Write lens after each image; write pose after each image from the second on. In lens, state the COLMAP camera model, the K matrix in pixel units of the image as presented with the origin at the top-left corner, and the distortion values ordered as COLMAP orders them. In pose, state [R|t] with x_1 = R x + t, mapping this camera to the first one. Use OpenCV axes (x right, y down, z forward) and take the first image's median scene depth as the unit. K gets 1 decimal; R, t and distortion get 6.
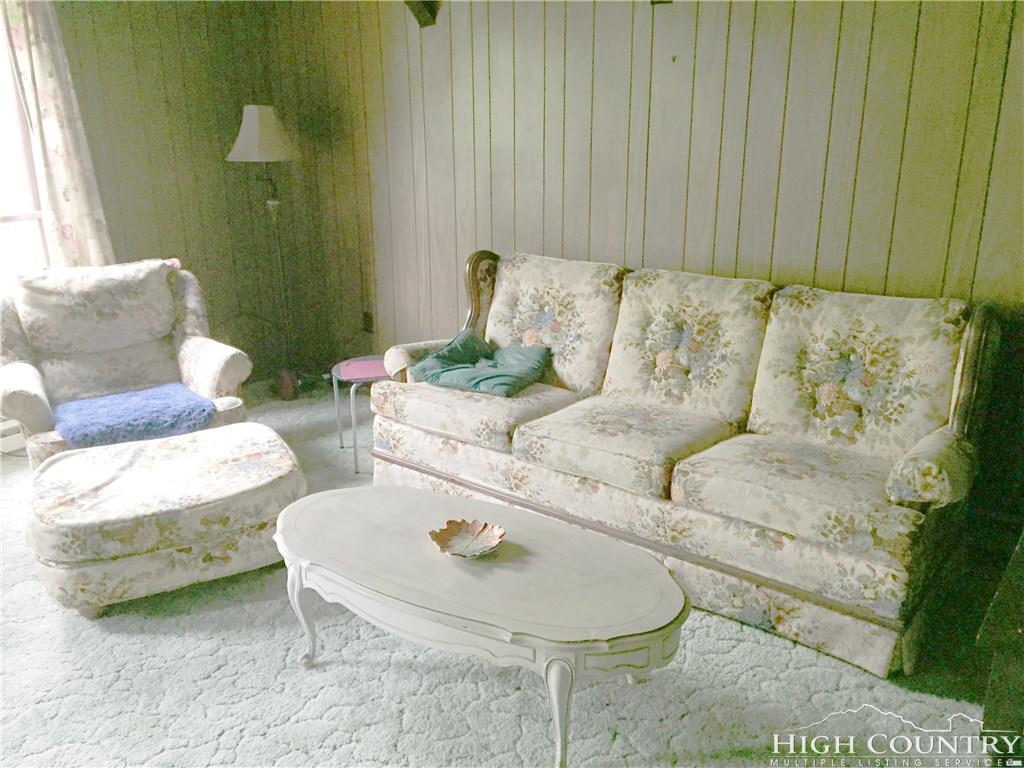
lens RADIAL K [[869.6, 0, 510.7], [0, 869.6, 380.5], [0, 0, 1]] dist [0.058897, 0.000383]
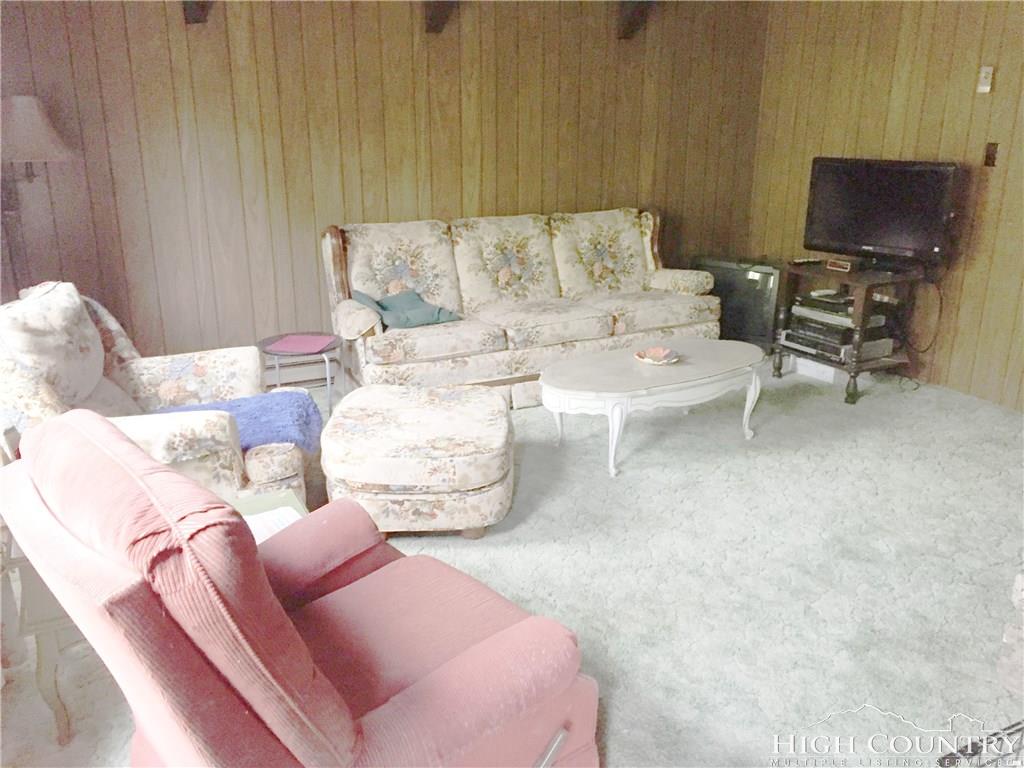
lens RADIAL K [[869.6, 0, 509.5], [0, 869.6, 386.4], [0, 0, 1]] dist [0.058897, 0.000383]
pose [[0.422127, -0.264660, 0.867043, -1.186292], [0.266646, 0.950374, 0.160277, -0.080245], [-0.866435, 0.163536, 0.471749, 0.323227]]
